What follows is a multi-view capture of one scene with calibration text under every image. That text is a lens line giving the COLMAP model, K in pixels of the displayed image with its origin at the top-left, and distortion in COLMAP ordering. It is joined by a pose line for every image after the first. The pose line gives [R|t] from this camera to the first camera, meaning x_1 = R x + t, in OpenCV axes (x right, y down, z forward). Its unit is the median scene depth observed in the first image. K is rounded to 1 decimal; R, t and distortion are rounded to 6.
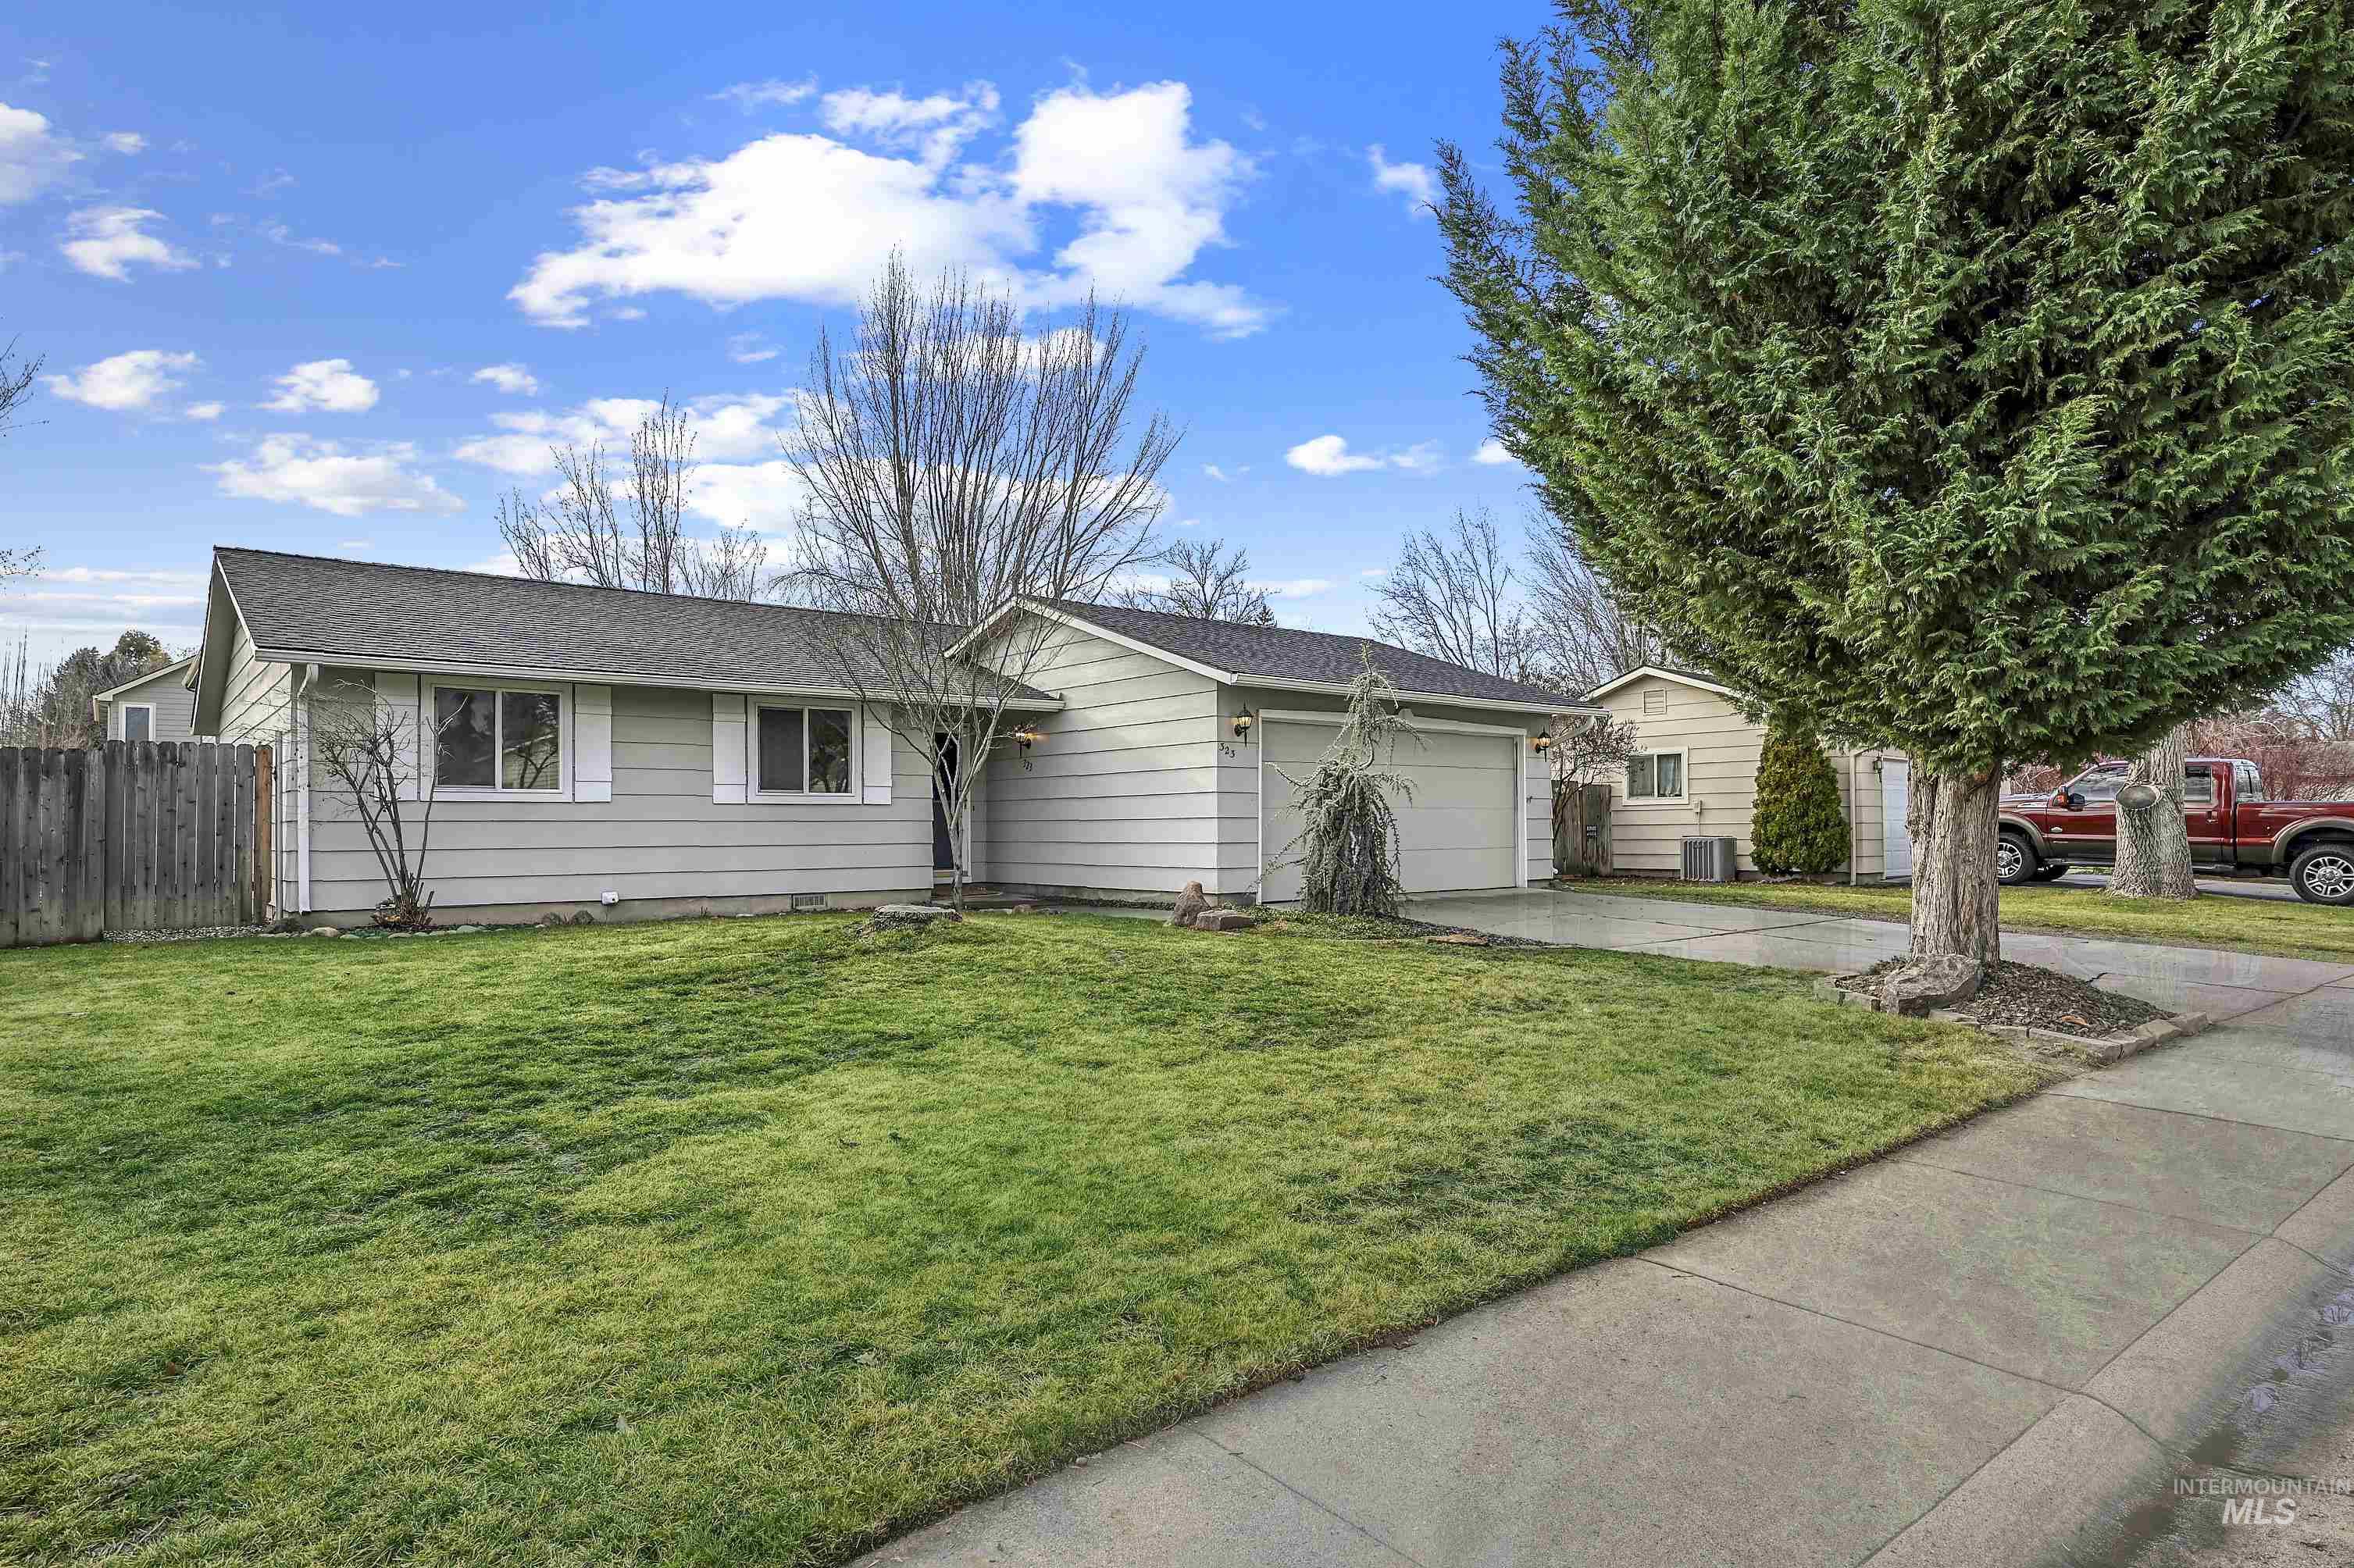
lens RADIAL K [[1242.6, 0, 1177.0], [0, 1242.6, 784.0], [0, 0, 1]] dist [0.000936, 0.000122]
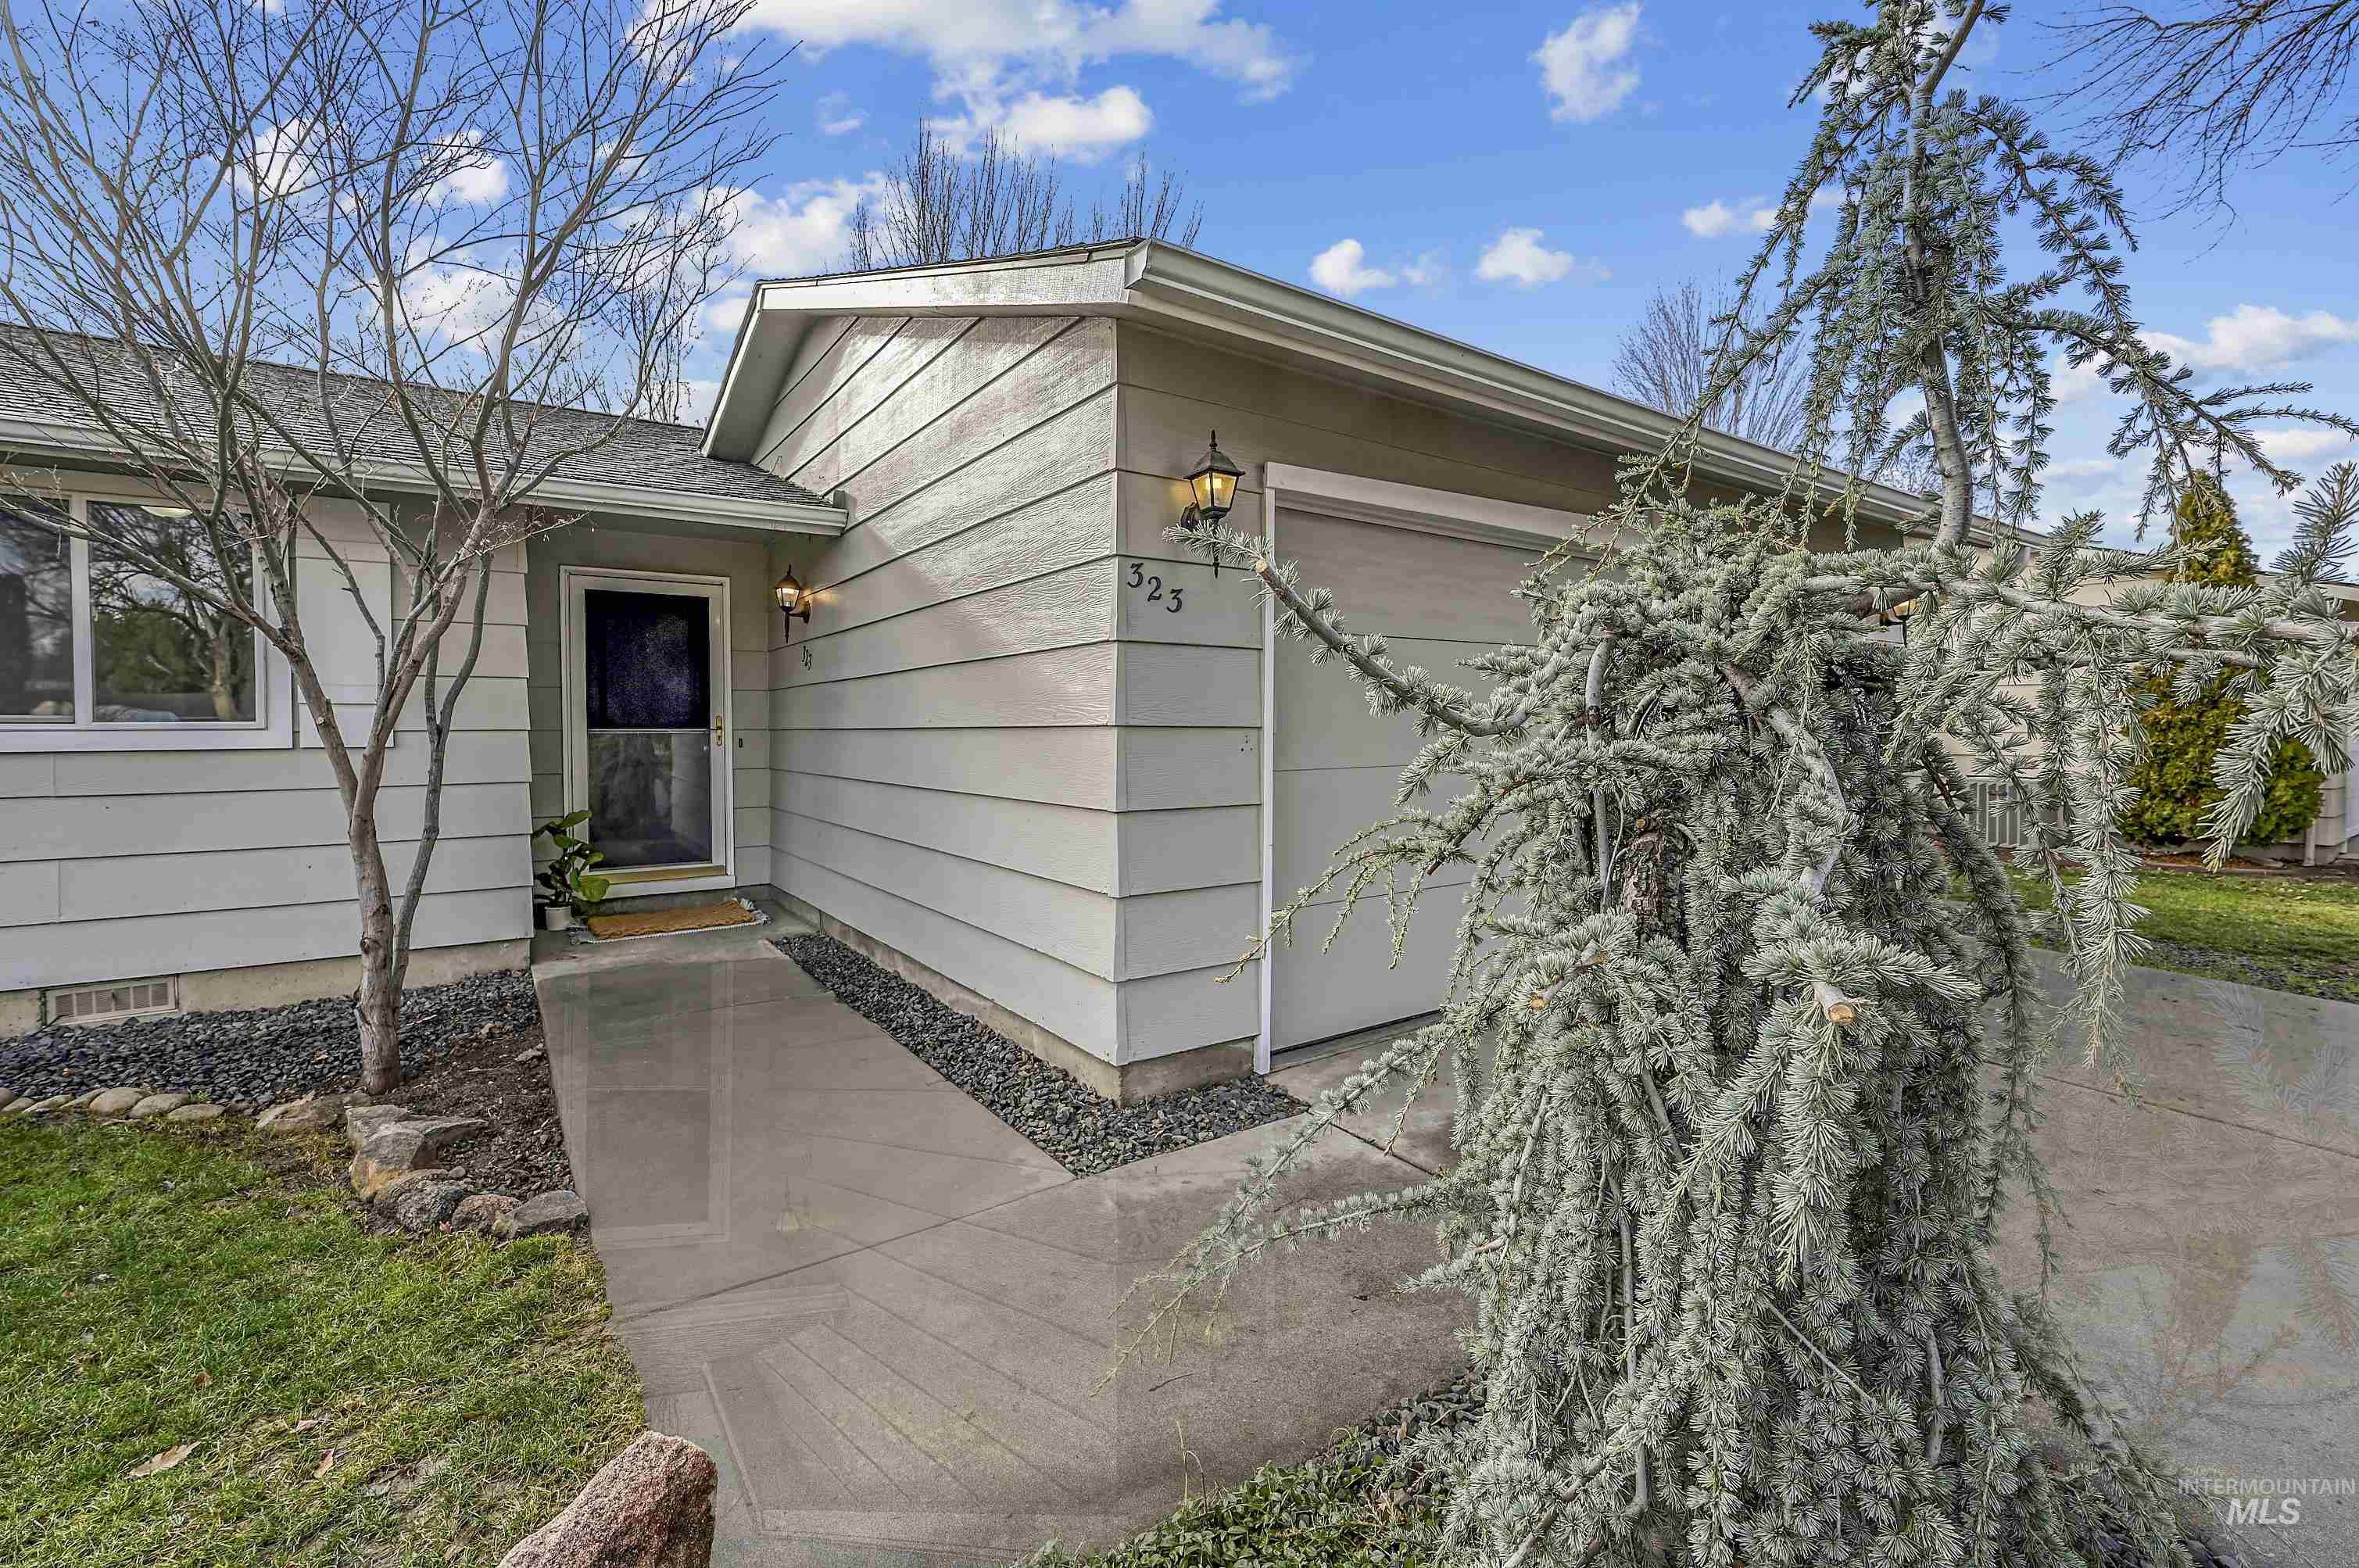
lens RADIAL K [[994.9, 0, 1177.3], [0, 994.9, 729.1], [0, 0, 1]] dist [-0.000328, 0.000031]
pose [[0.998314, 0.002217, -0.058001, 0.059132], [0.000137, 0.999177, 0.040560, -0.002706], [0.058043, -0.040500, 0.997492, 0.746614]]
